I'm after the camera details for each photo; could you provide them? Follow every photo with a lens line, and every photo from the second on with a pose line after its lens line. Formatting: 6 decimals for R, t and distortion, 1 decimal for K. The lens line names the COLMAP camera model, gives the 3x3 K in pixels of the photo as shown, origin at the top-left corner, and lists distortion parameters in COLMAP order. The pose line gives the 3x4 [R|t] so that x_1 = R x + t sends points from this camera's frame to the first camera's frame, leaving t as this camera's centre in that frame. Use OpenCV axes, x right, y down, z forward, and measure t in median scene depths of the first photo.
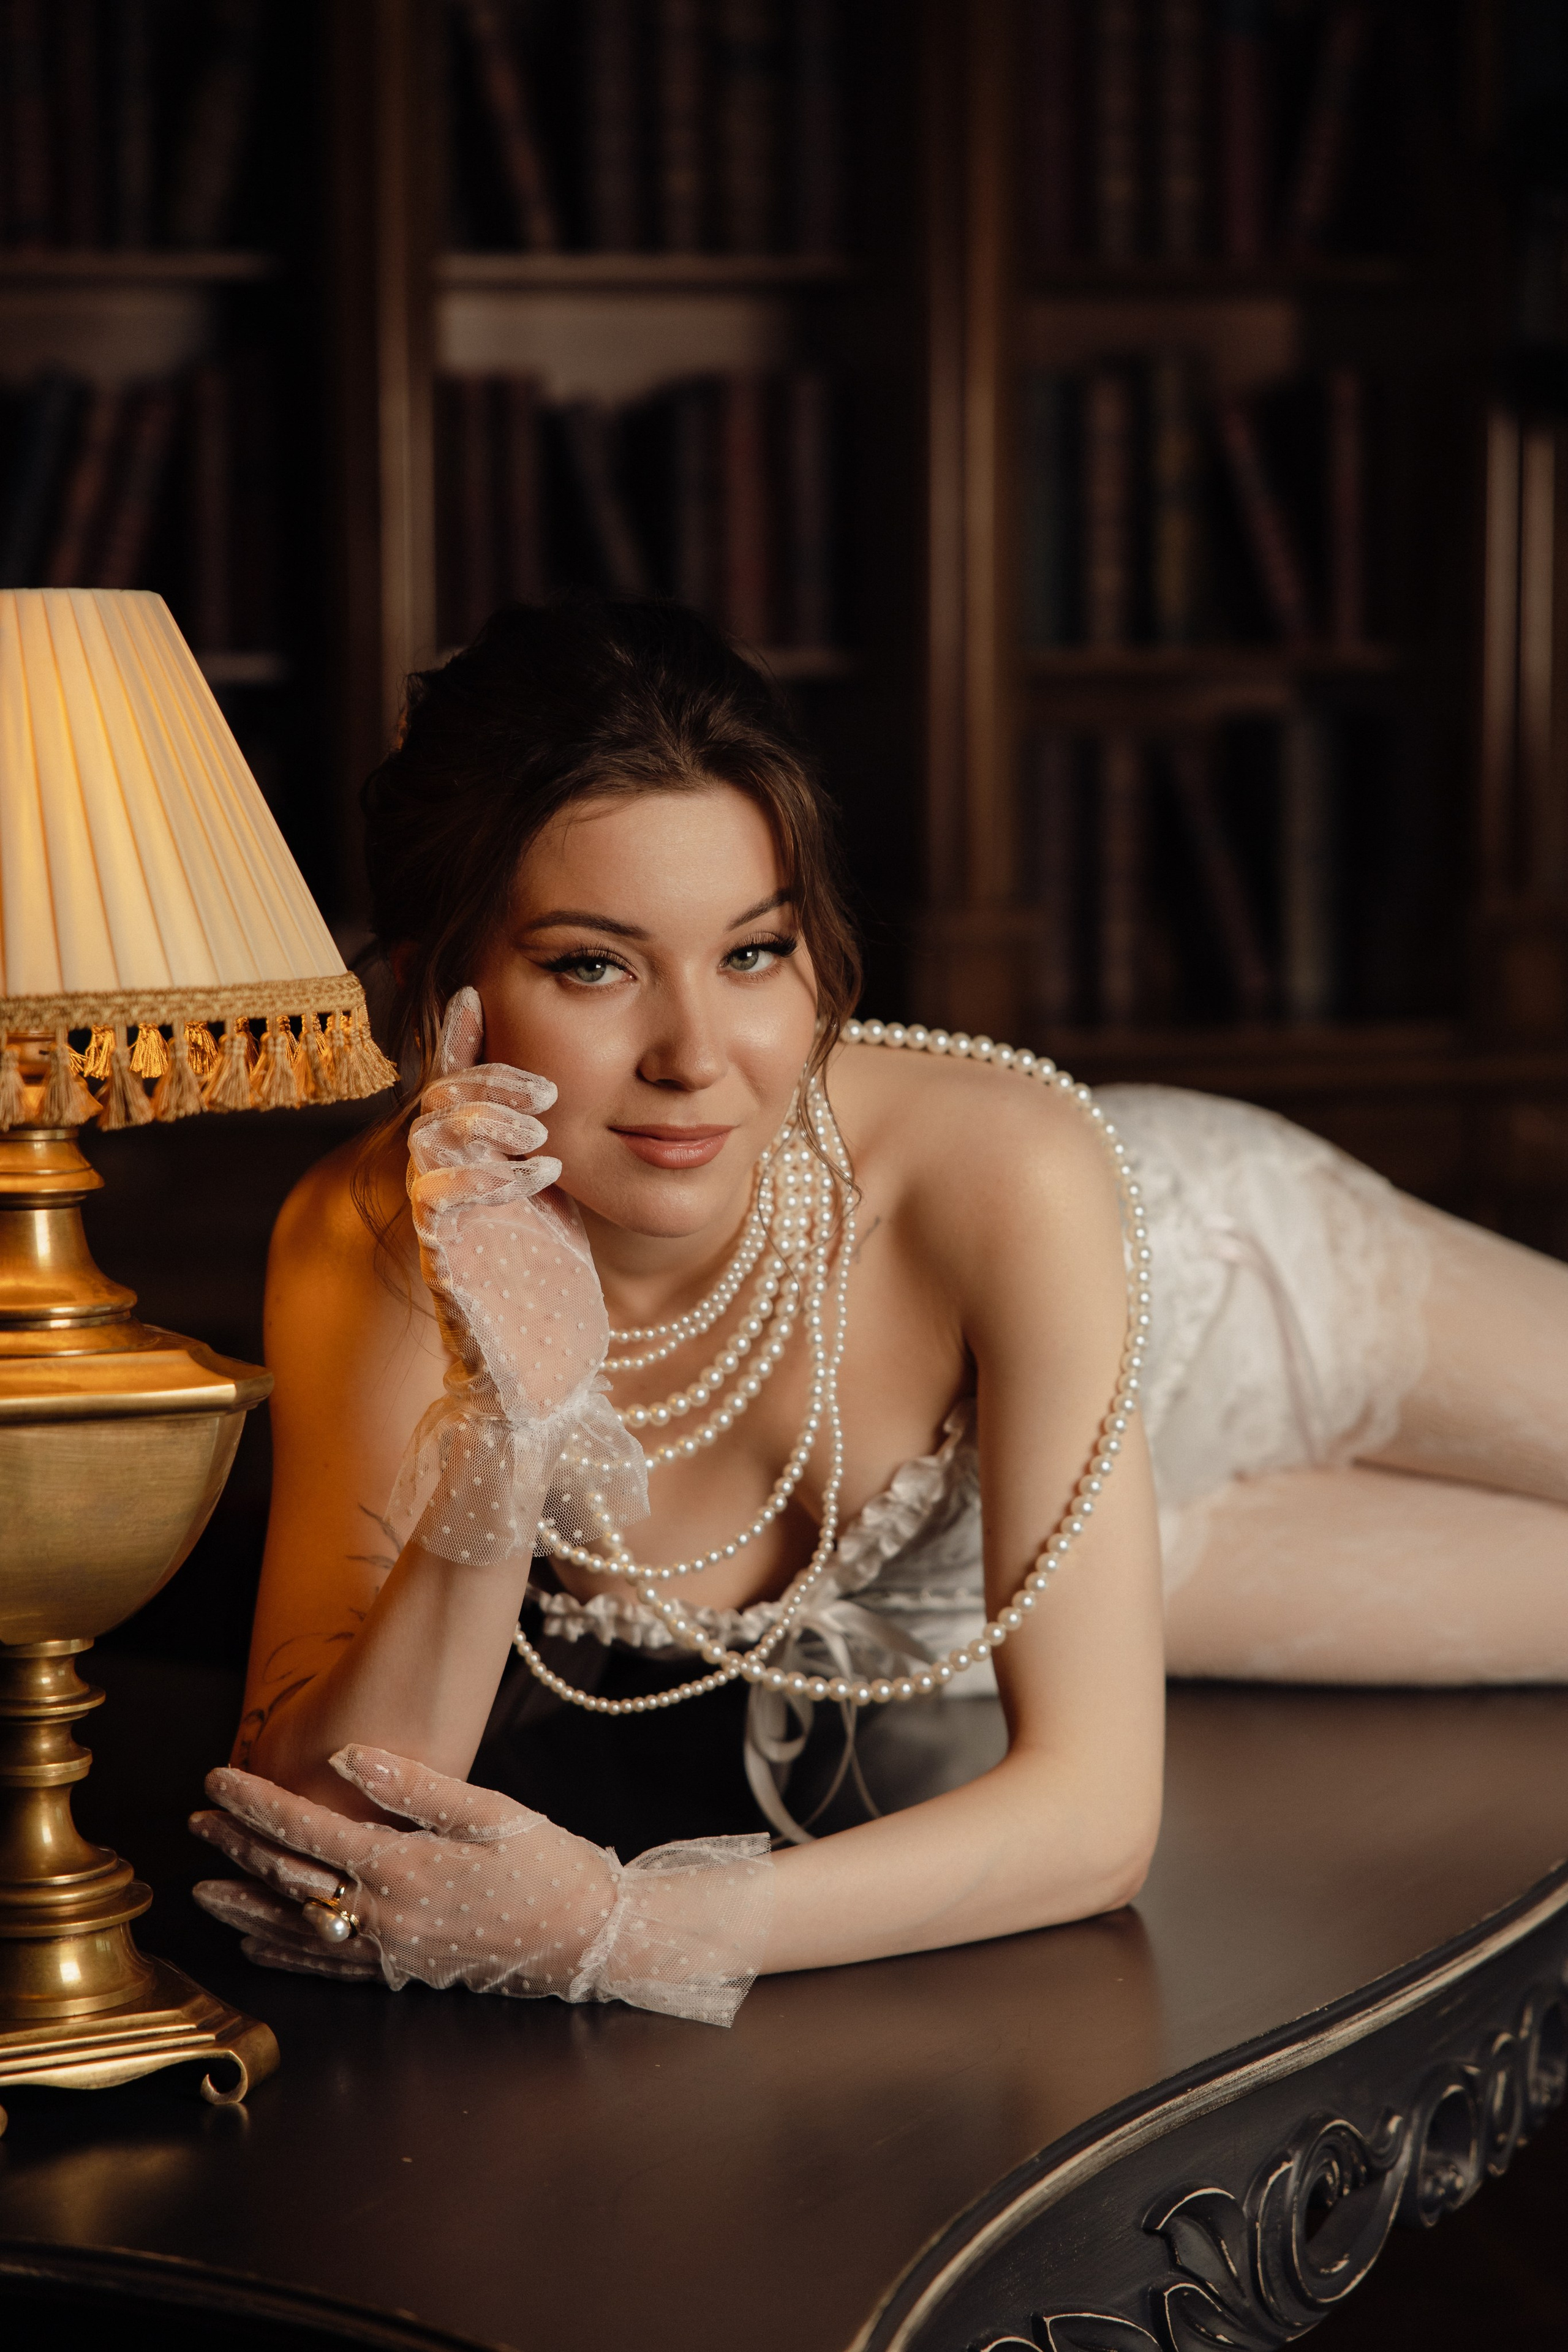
lens RADIAL K [[4566.2, 0, 784.0], [0, 4566.2, 1176.0], [0, 0, 1]] dist [0.007403, -0.135546]
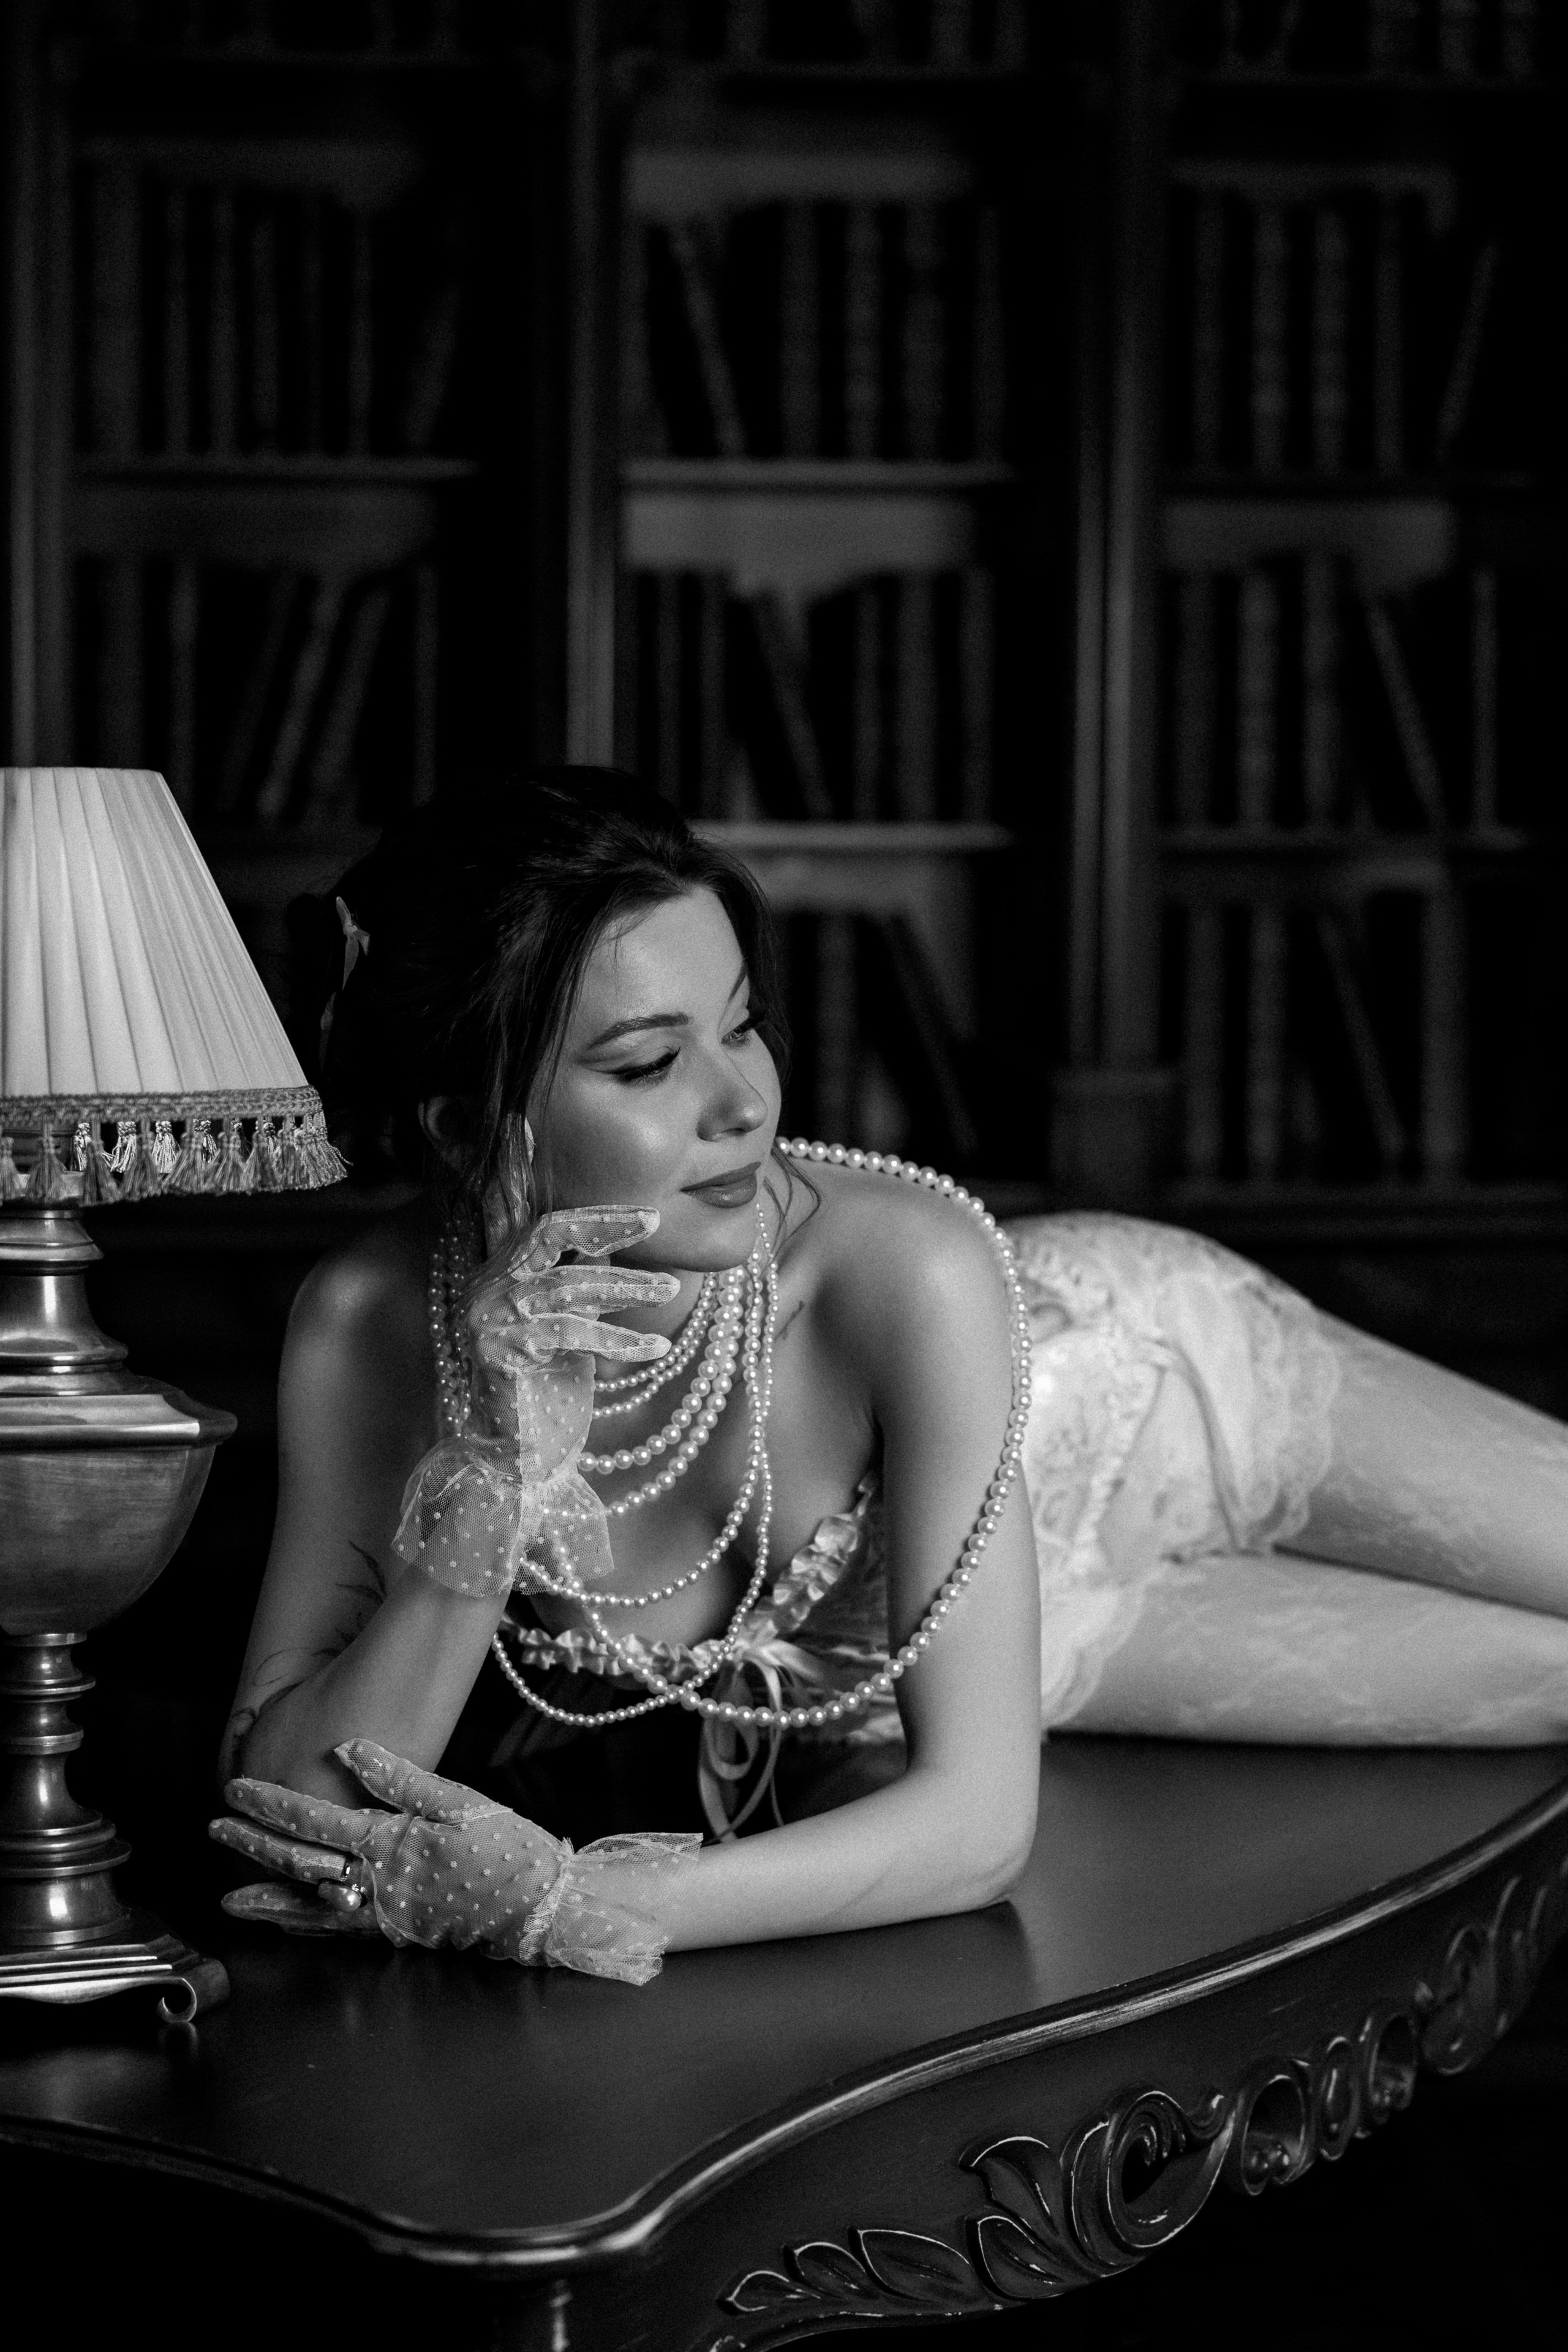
lens RADIAL K [[4566.2, 0, 784.0], [0, 4566.2, 1176.0], [0, 0, 1]] dist [0.007403, -0.135546]
pose [[0.996257, 0.019993, -0.084102, 0.119610], [-0.023088, 0.999085, -0.035991, 0.017961], [0.083305, 0.037798, 0.995807, -0.173974]]
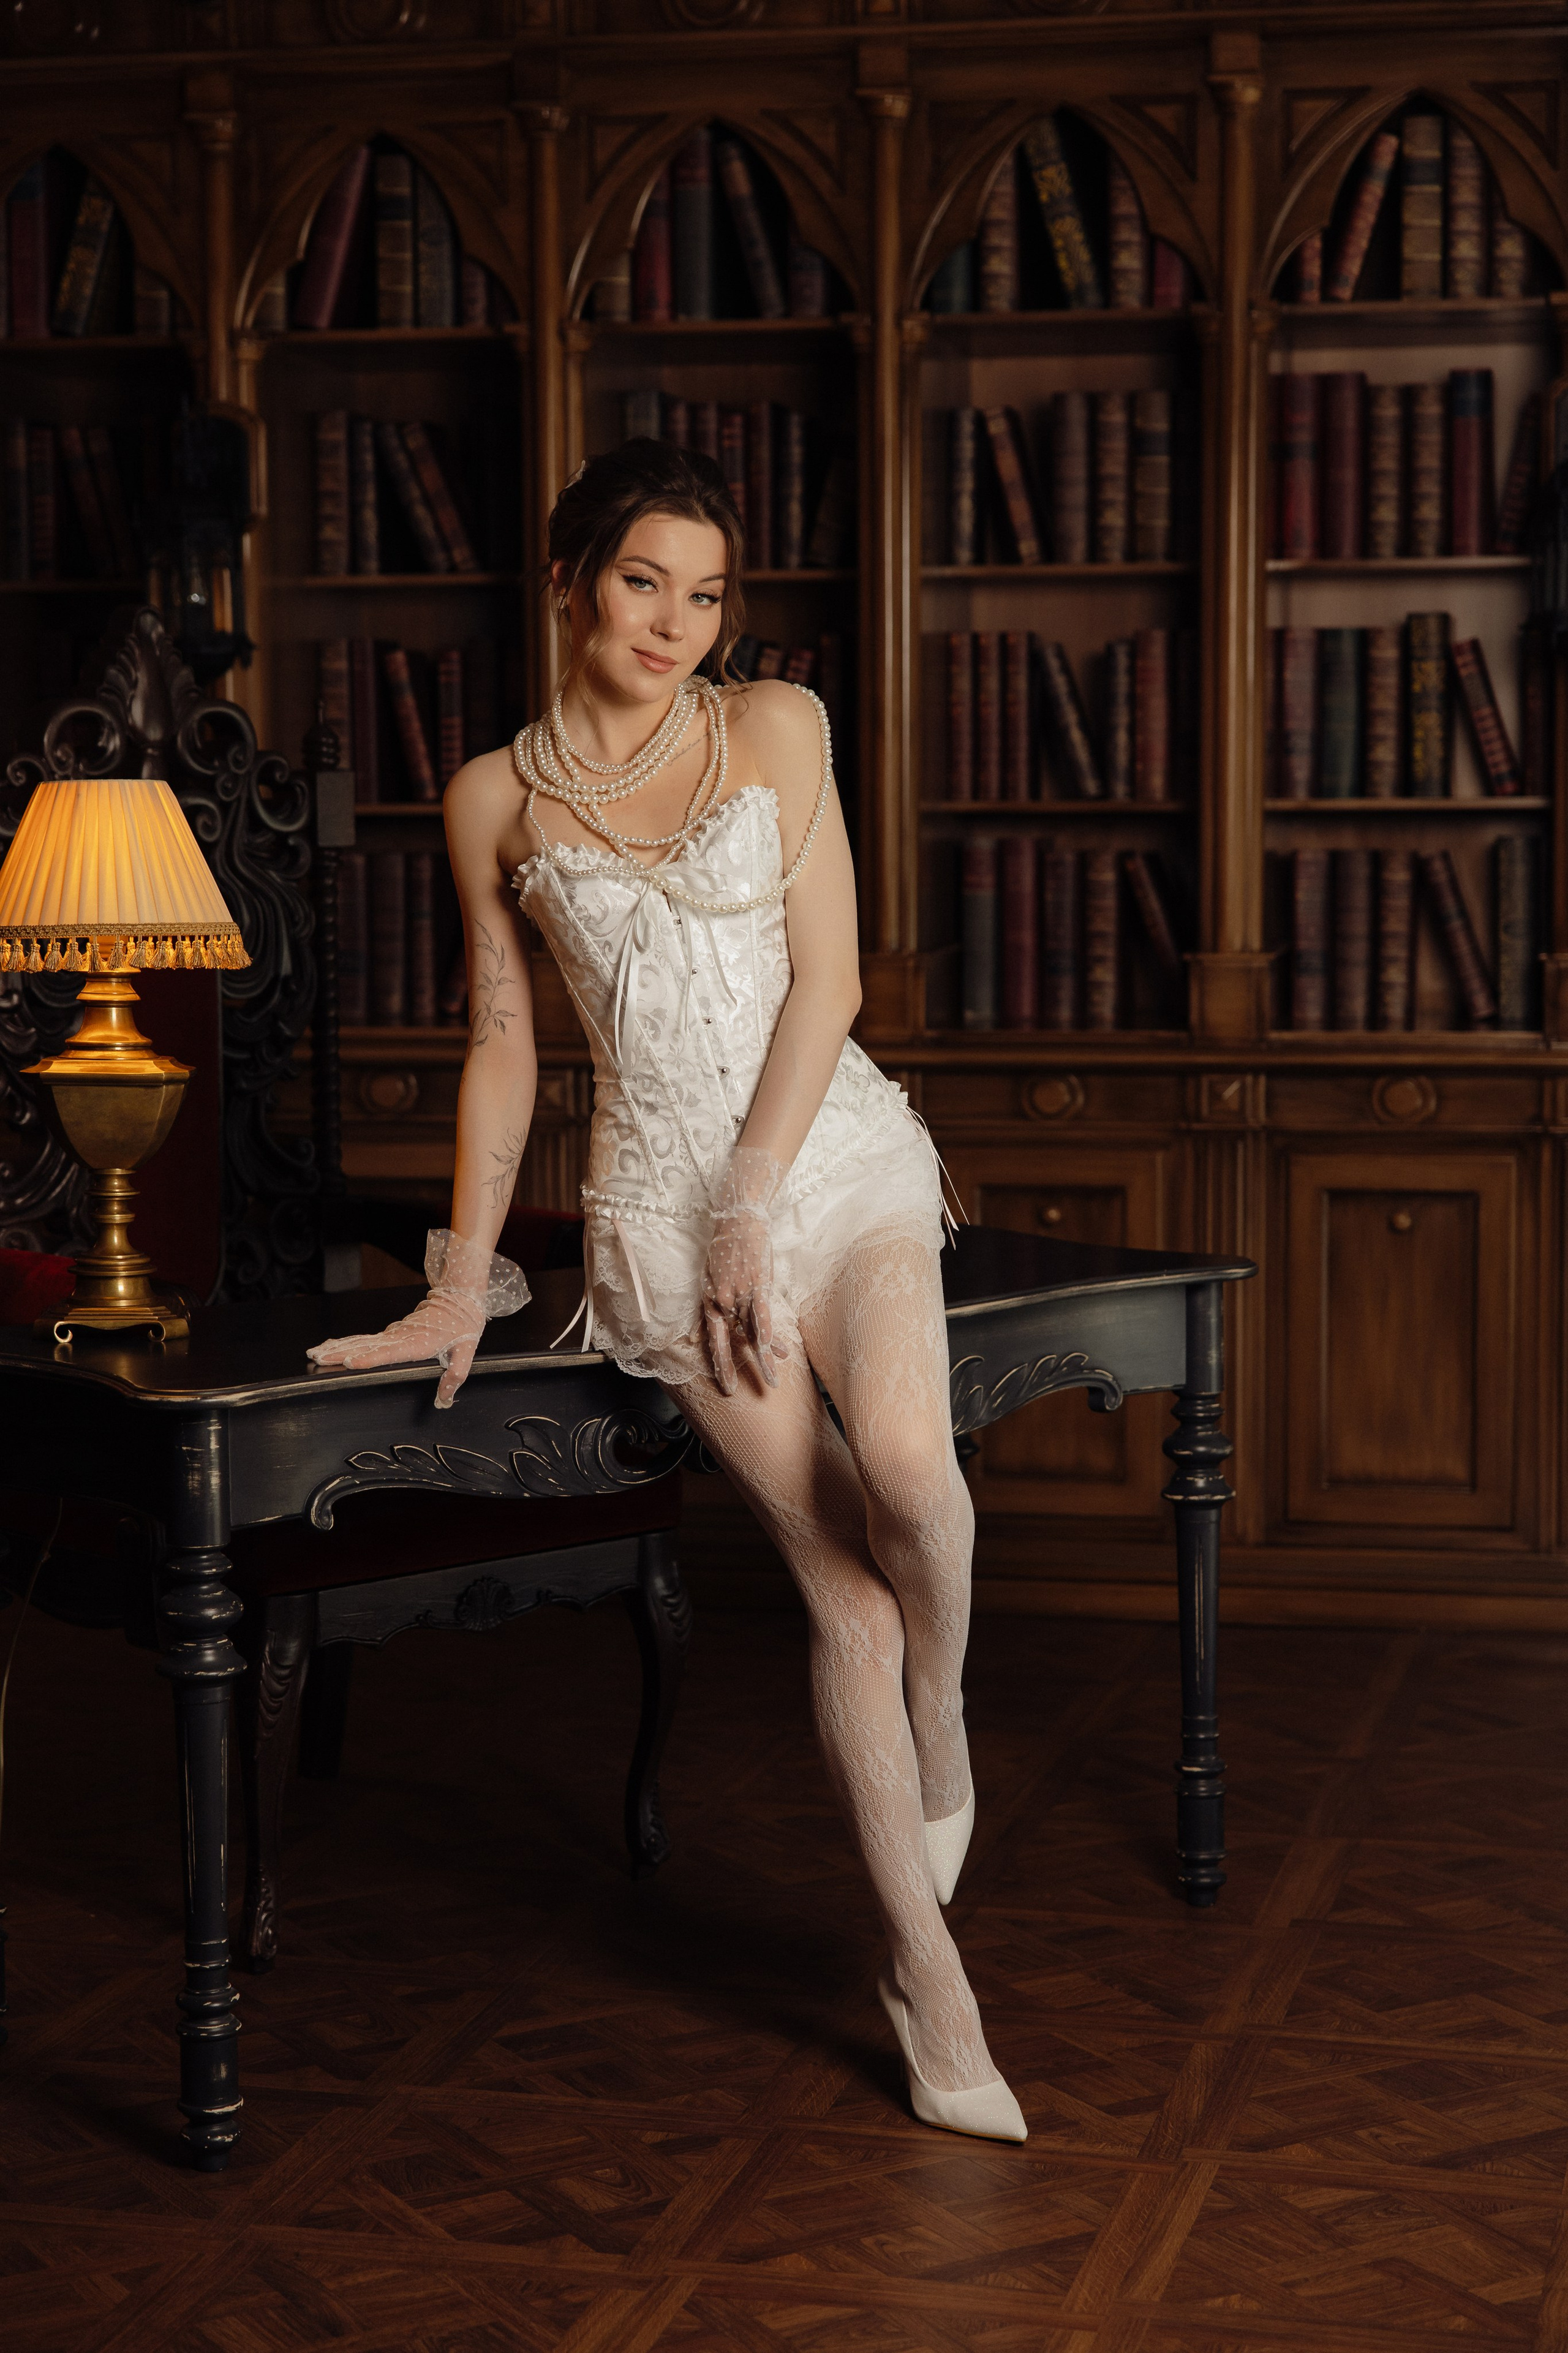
lens RADIAL K [[4289.4, 0, 784.0], [0, 4289.4, 1176.5], [0, 0, 1]] dist [-0.137847, -0.024197]
pose [[0.919899, 0.038798, -0.390231, 1.067451], [-0.048005, 0.998751, -0.013863, 0.110648], [0.389205, 0.031486, 0.920613, -1.049491]]
